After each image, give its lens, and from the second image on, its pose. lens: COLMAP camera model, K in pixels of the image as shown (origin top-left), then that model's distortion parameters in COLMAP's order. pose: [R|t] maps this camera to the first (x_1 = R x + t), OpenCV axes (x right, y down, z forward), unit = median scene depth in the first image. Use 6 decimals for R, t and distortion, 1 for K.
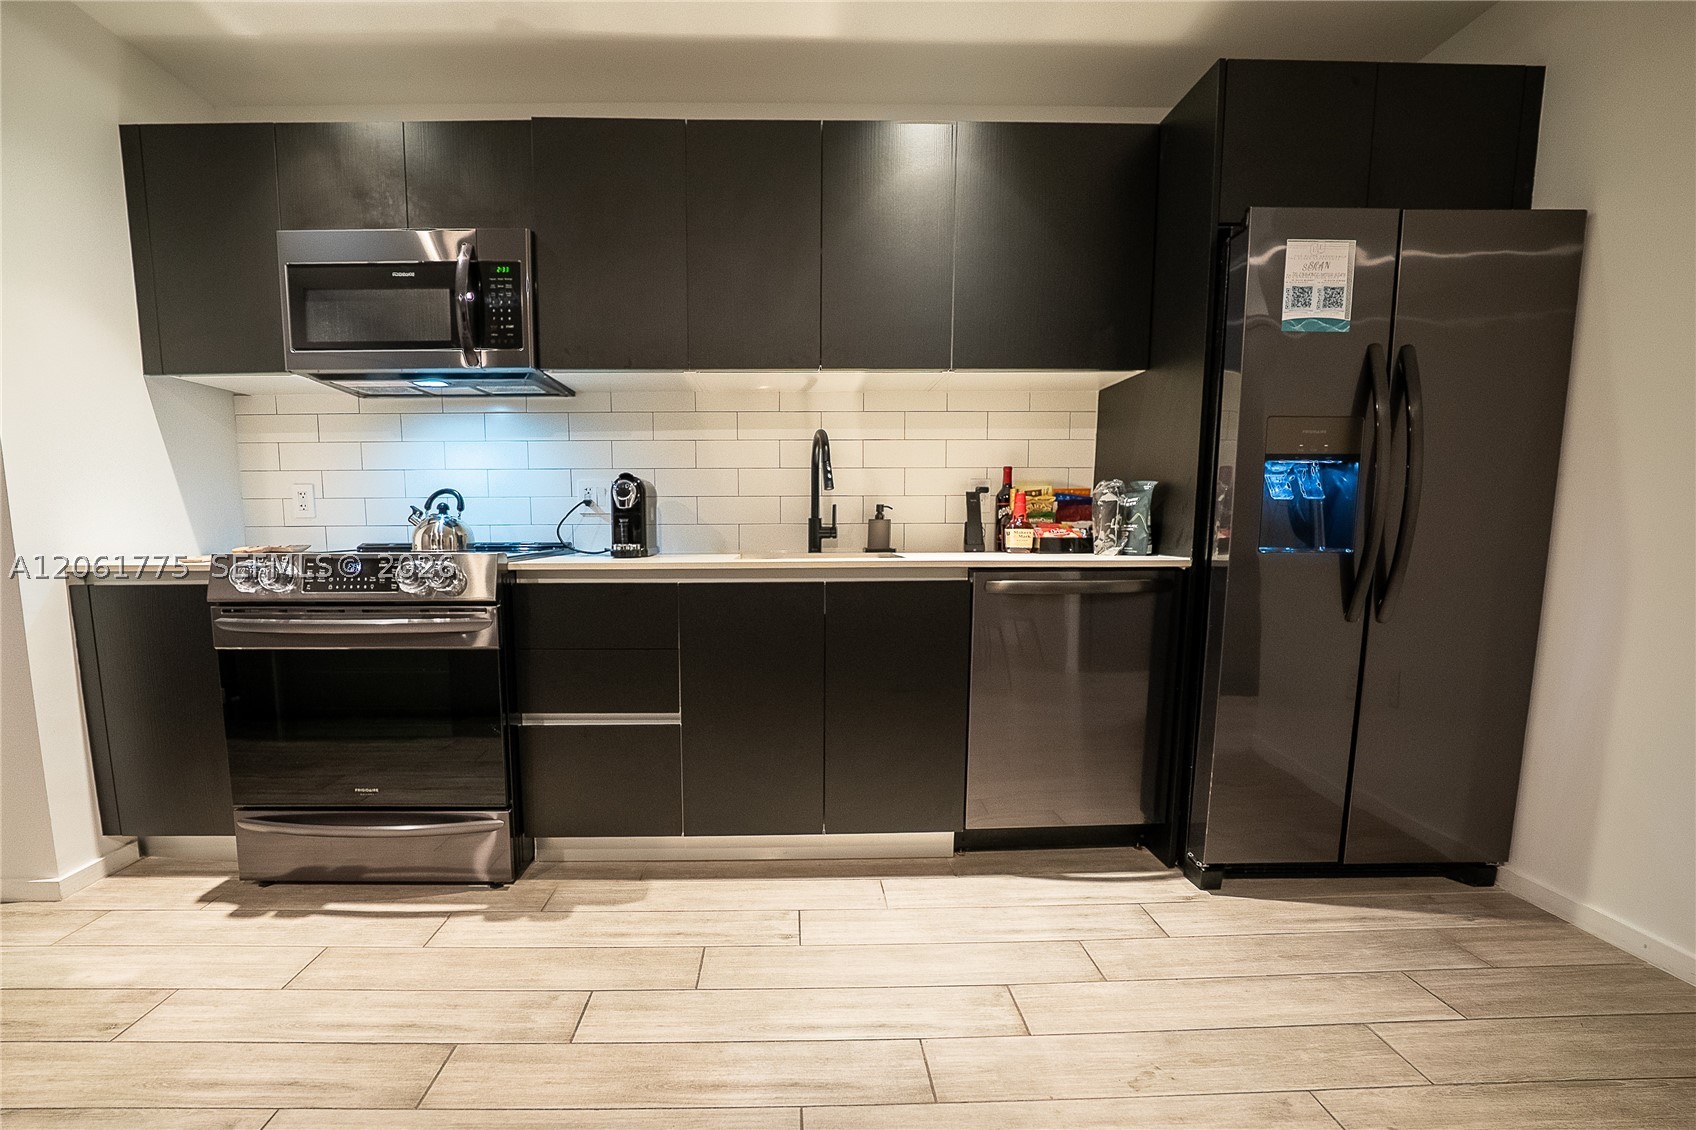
lens RADIAL K [[635.7, 0, 845.7], [0, 635.7, 596.4], [0, 0, 1]] dist [-0.001787, -0.000107]
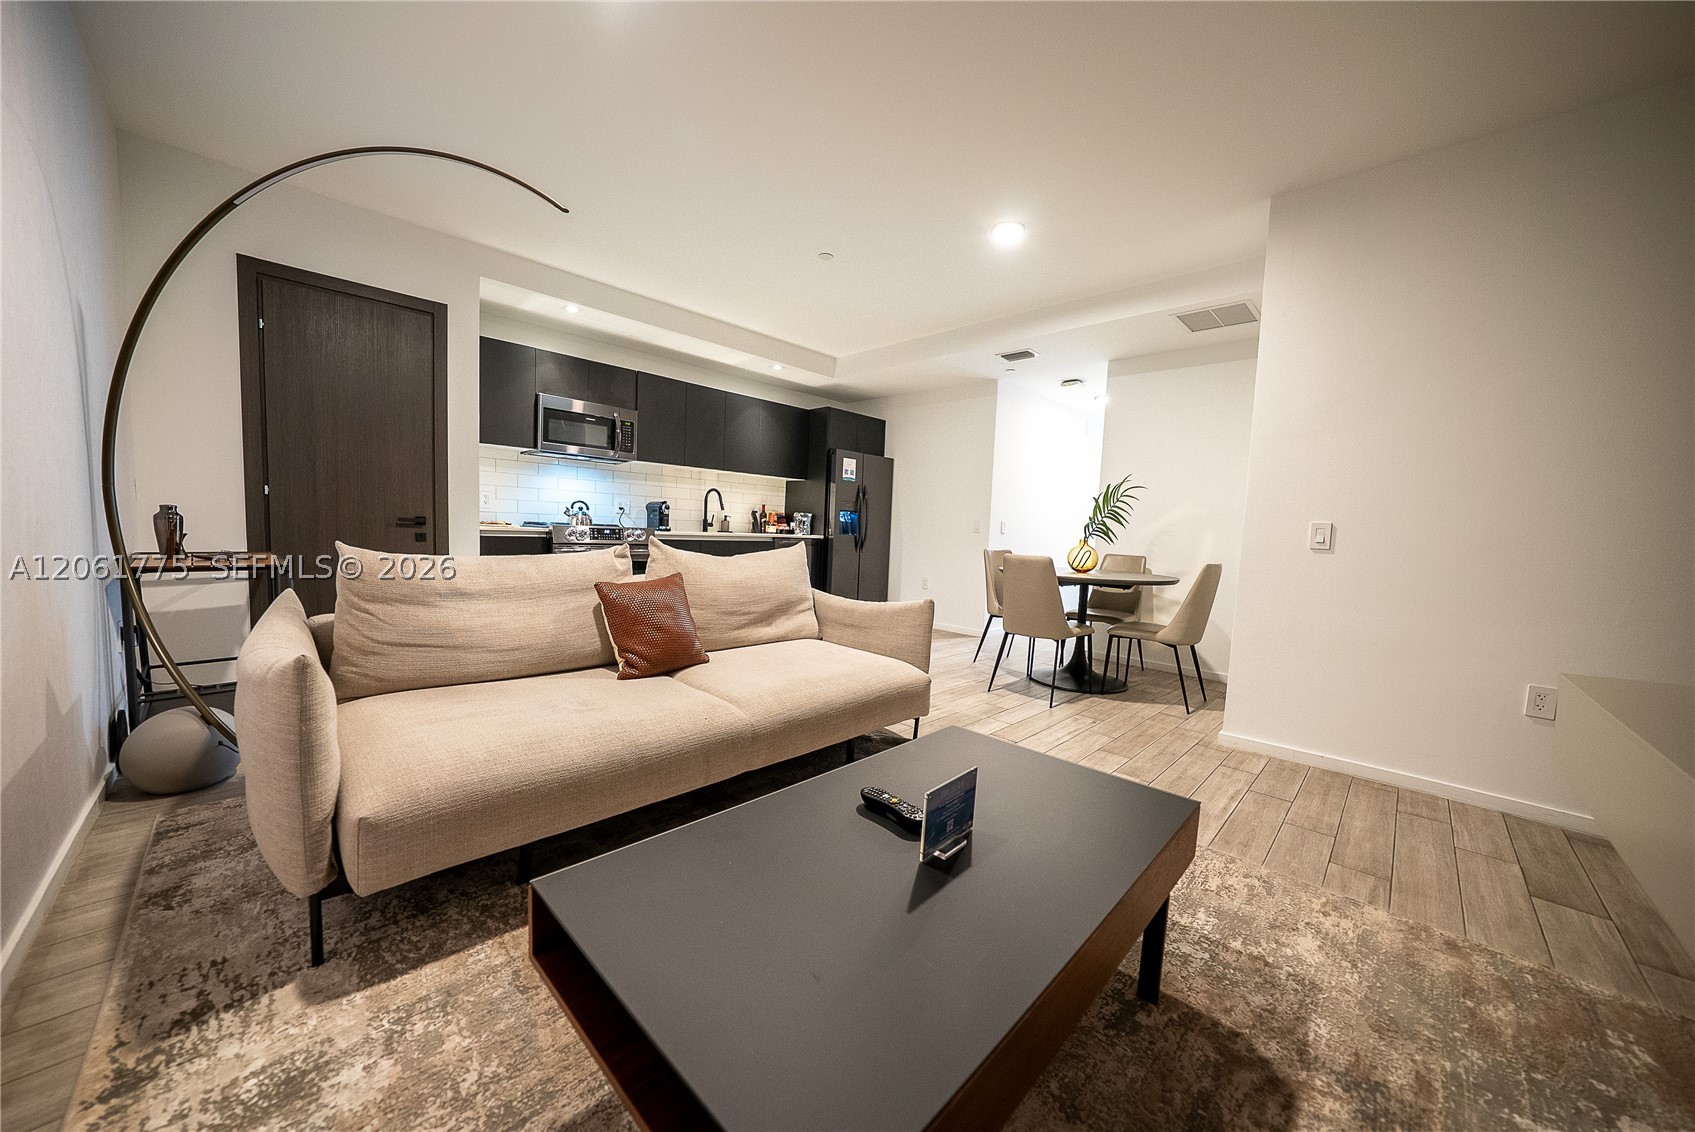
lens RADIAL K [[579.0, 0, 847.3], [0, 579.0, 541.9], [0, 0, 1]] dist [-0.000235, 0.000037]
pose [[0.715455, 0.019562, 0.698385, -1.366015], [0.034123, 0.997437, -0.062896, 0.150394], [-0.697825, 0.068830, 0.712954, -1.184791]]
